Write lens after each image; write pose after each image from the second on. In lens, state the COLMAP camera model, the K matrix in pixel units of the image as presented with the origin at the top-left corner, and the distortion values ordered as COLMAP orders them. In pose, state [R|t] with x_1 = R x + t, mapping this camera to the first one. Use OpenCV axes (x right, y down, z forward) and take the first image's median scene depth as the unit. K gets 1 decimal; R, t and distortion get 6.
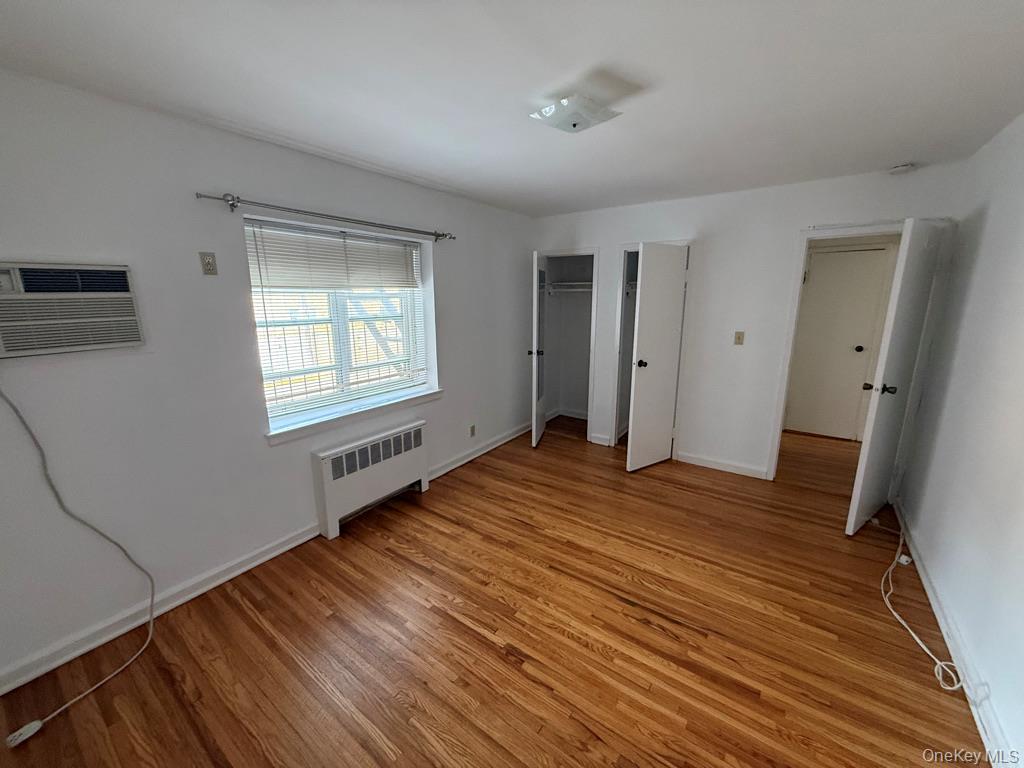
lens RADIAL K [[409.6, 0, 508.9], [0, 409.6, 385.0], [0, 0, 1]] dist [0.000350, 0.000044]
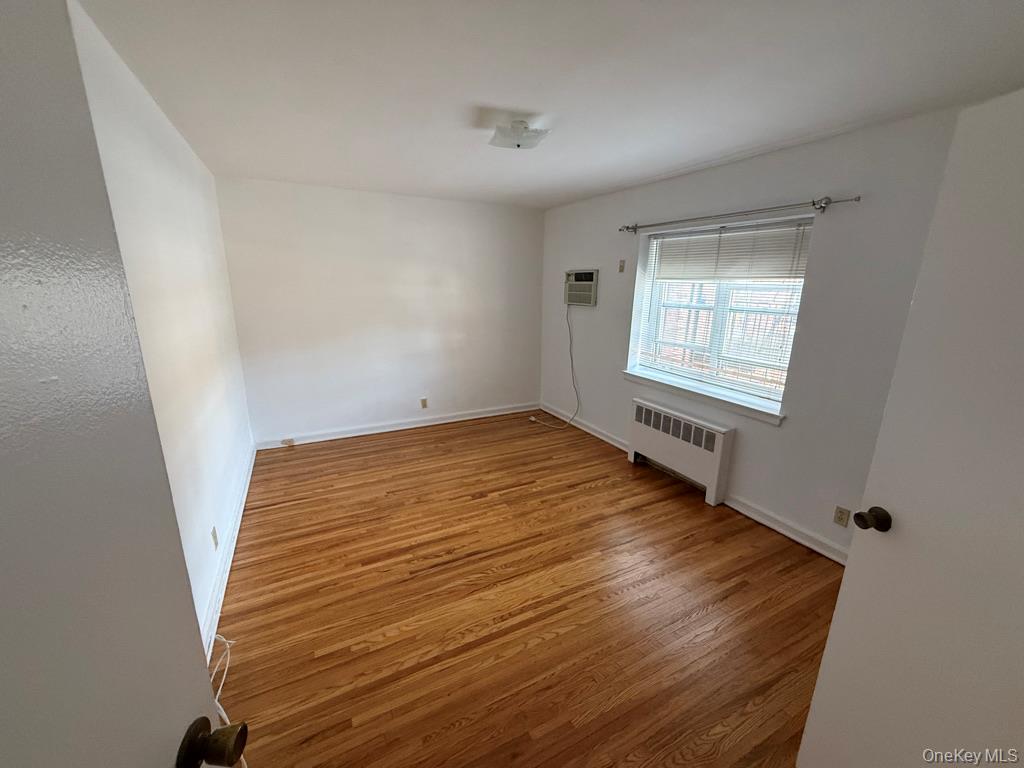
lens RADIAL K [[409.6, 0, 508.9], [0, 409.6, 385.0], [0, 0, 1]] dist [0.000350, 0.000044]
pose [[-0.458563, 0.219309, -0.861175, 0.950202], [-0.201410, 0.918204, 0.341080, -0.267132], [0.865537, 0.329857, -0.376884, 1.147821]]
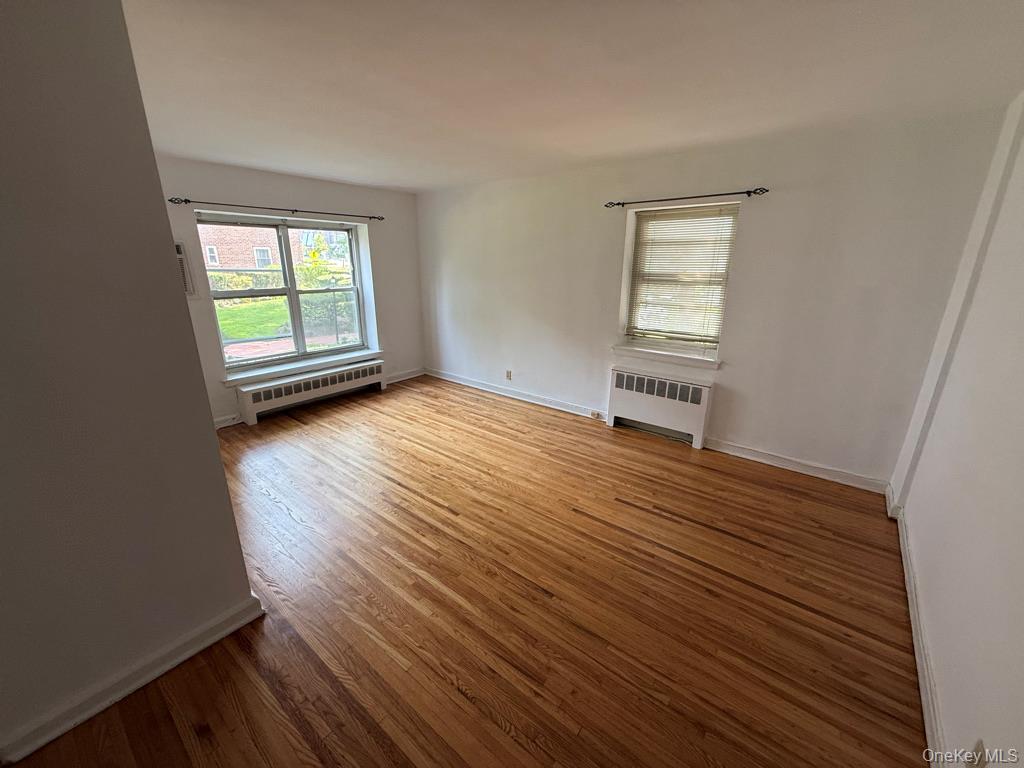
lens RADIAL K [[409.6, 0, 508.9], [0, 409.6, 385.0], [0, 0, 1]] dist [0.000350, 0.000044]
pose [[-0.064369, 0.292382, -0.954133, 1.041231], [-0.220118, 0.928407, 0.299348, -0.138870], [0.973347, 0.229291, 0.004598, 0.637918]]
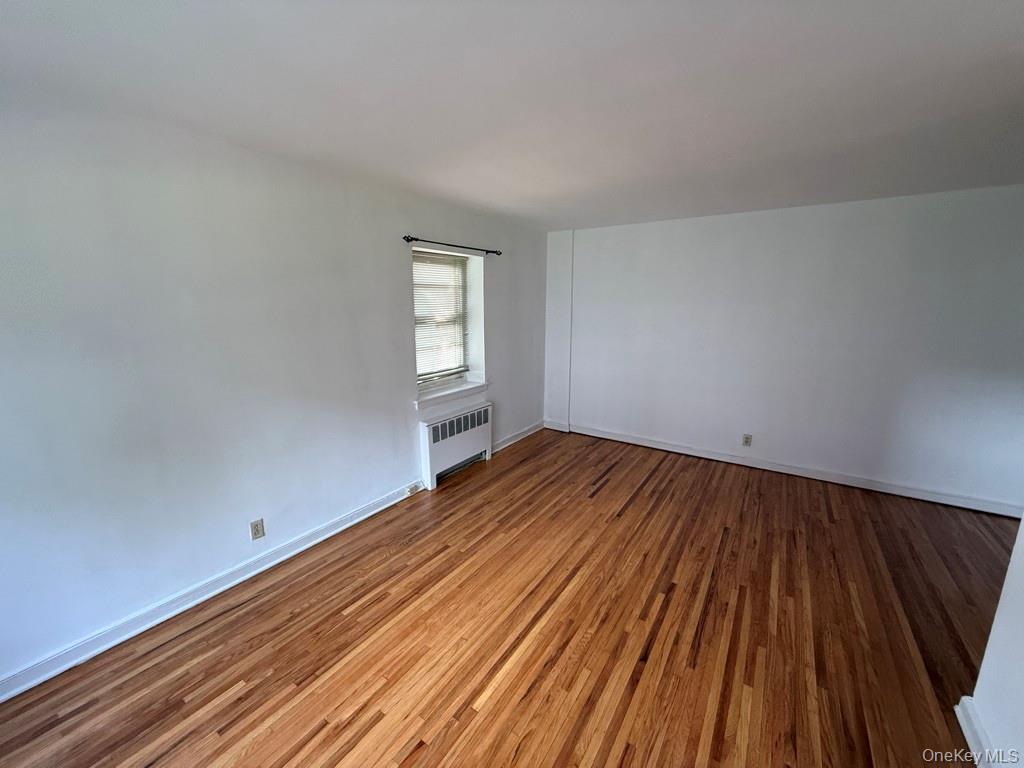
lens RADIAL K [[409.6, 0, 508.9], [0, 409.6, 385.0], [0, 0, 1]] dist [0.000350, 0.000044]
pose [[0.999747, -0.000257, 0.022471, -0.223578], [0.000657, 0.999841, -0.017813, 0.071532], [-0.022462, 0.017824, 0.999589, -0.321443]]
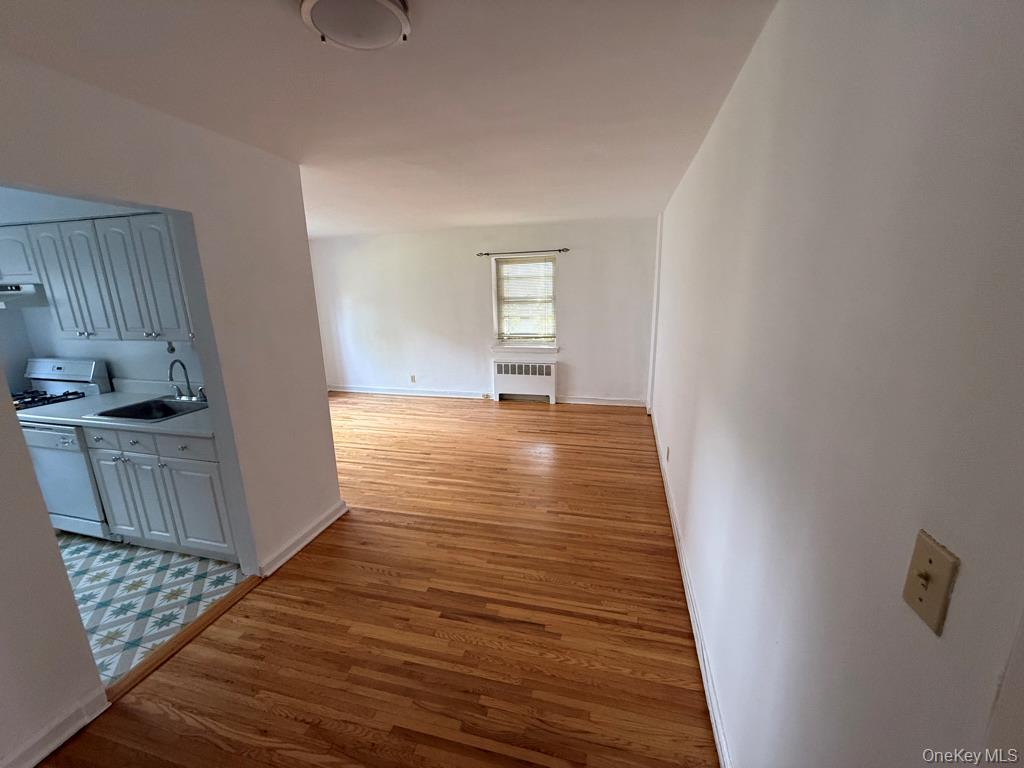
lens RADIAL K [[409.6, 0, 508.9], [0, 409.6, 385.0], [0, 0, 1]] dist [0.000350, 0.000044]
pose [[0.347041, 0.212024, -0.913569, 1.665488], [-0.181772, 0.970845, 0.156266, -0.065841], [0.920066, 0.111830, 0.375463, 0.248369]]
